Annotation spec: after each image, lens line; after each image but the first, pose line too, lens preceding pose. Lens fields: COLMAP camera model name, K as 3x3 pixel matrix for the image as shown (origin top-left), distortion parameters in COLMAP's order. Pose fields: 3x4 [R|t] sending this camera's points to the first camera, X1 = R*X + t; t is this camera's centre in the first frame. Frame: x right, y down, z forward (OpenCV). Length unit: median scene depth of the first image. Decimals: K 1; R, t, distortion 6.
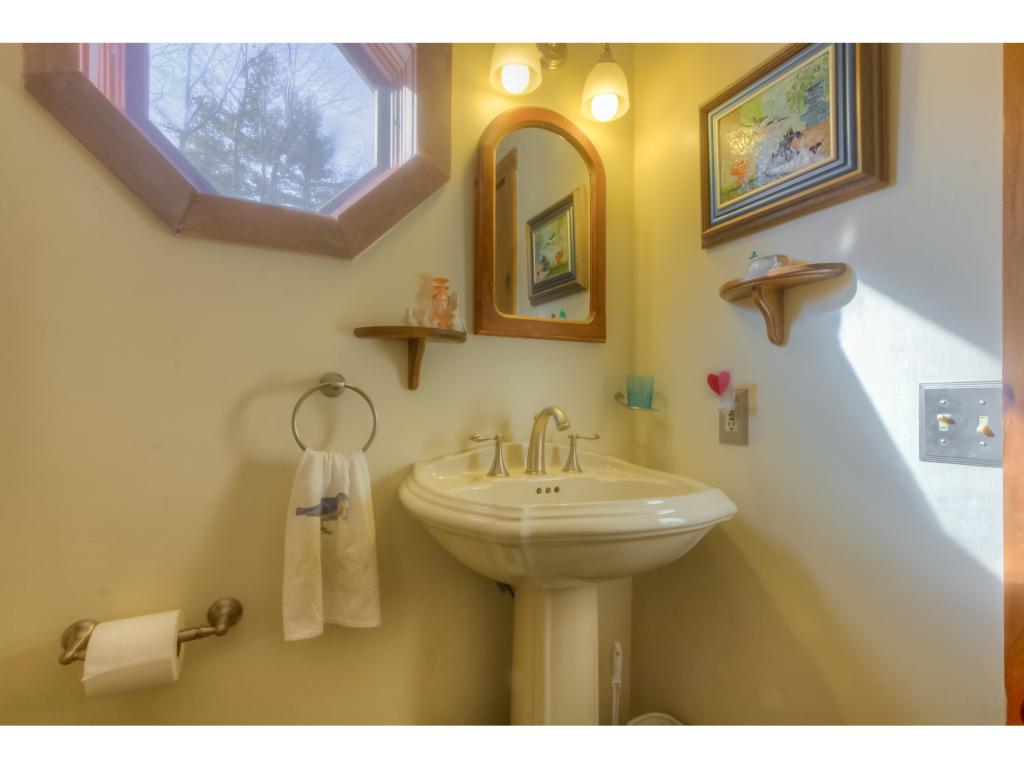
lens RADIAL K [[495.8, 0, 510.4], [0, 495.8, 394.1], [0, 0, 1]] dist [-0.000227, -0.000164]
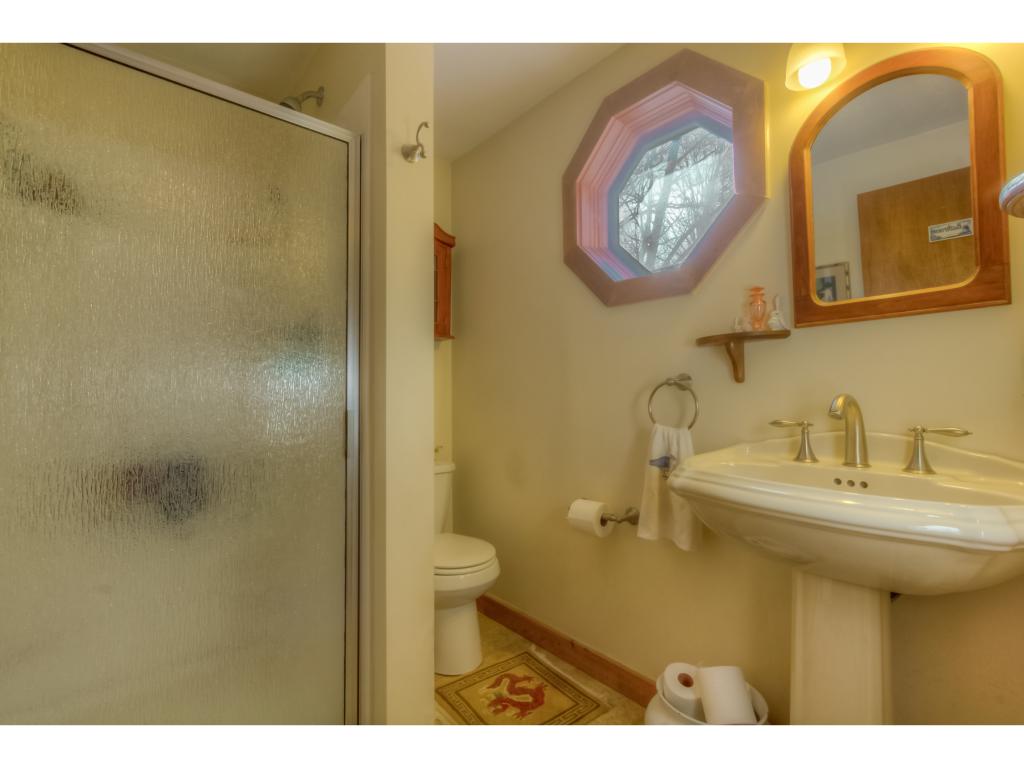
lens RADIAL K [[471.4, 0, 512.0], [0, 471.4, 384.0], [0, 0, 1]] dist [0.001294, 0.000426]
pose [[0.257837, -0.038587, -0.965418, 0.797631], [0.029083, 0.999059, -0.032164, 0.014554], [0.965751, -0.019784, 0.258716, 0.144136]]
